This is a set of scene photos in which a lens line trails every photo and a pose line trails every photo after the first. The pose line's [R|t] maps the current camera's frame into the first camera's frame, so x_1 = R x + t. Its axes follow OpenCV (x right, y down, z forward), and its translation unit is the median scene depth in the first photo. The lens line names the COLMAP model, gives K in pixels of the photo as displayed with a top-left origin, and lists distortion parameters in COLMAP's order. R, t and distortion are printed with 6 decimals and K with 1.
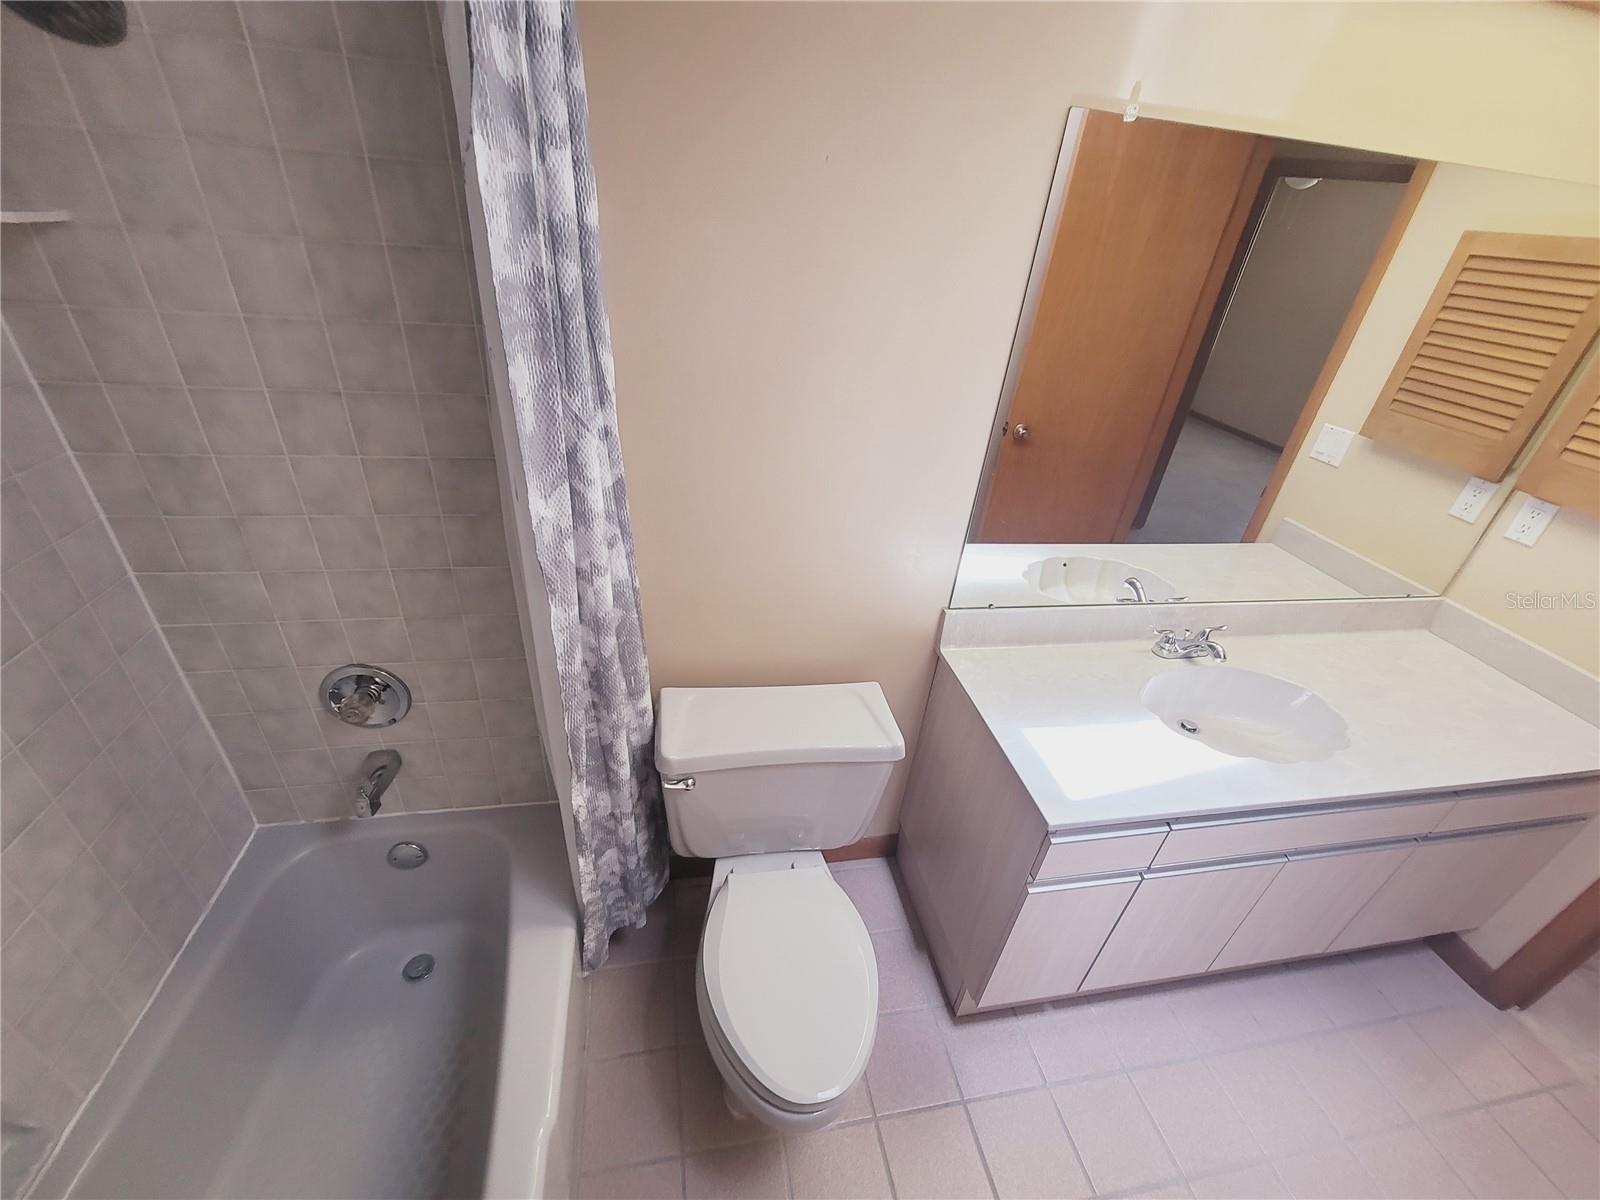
lens RADIAL K [[656.3, 0, 801.9], [0, 656.3, 602.4], [0, 0, 1]] dist [-0.002892, -0.001092]
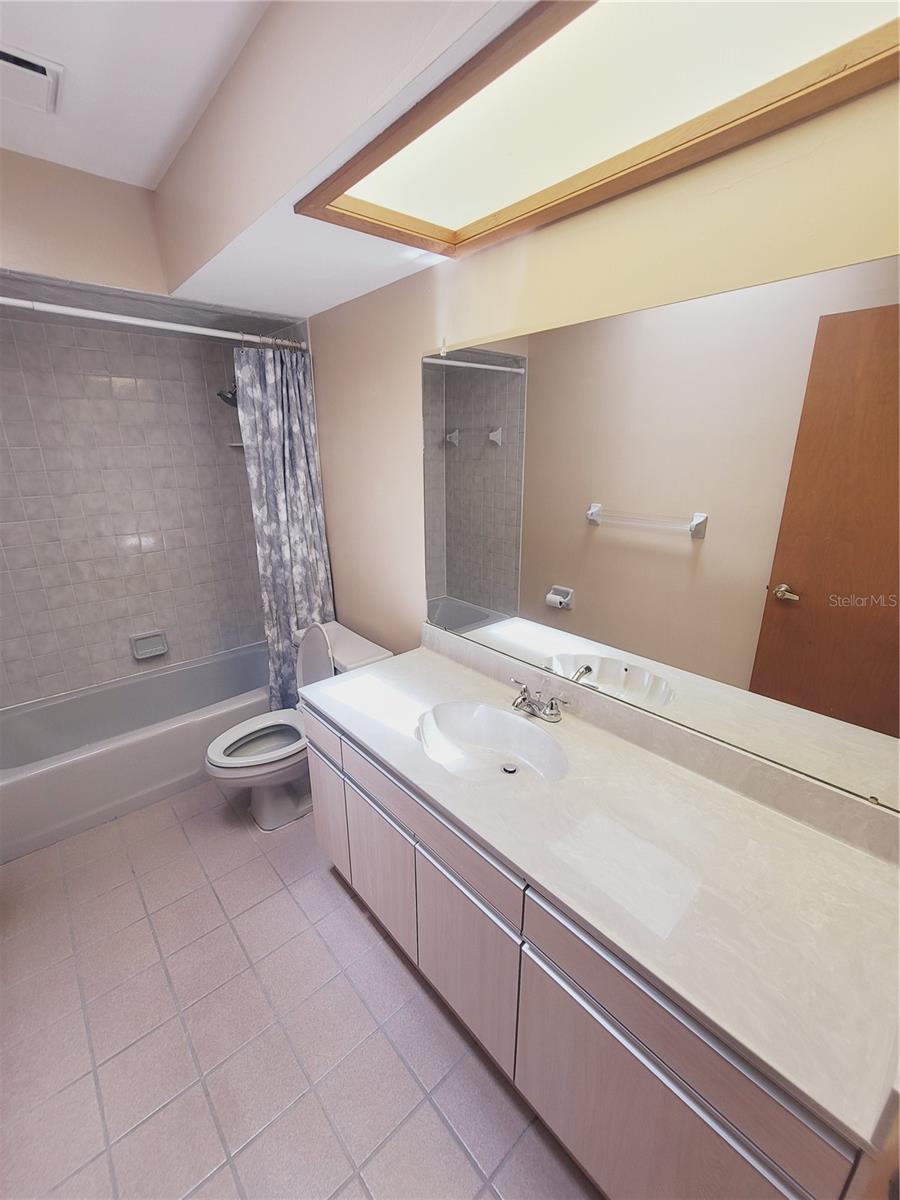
lens RADIAL K [[492.3, 0, 450.8], [0, 492.3, 601.6], [0, 0, 1]] dist [-0.002892, -0.001092]
pose [[0.508111, 0.163372, -0.845655, 1.929779], [-0.407676, 0.910512, -0.069049, 0.031148], [0.758699, 0.379837, 0.529244, 0.528603]]
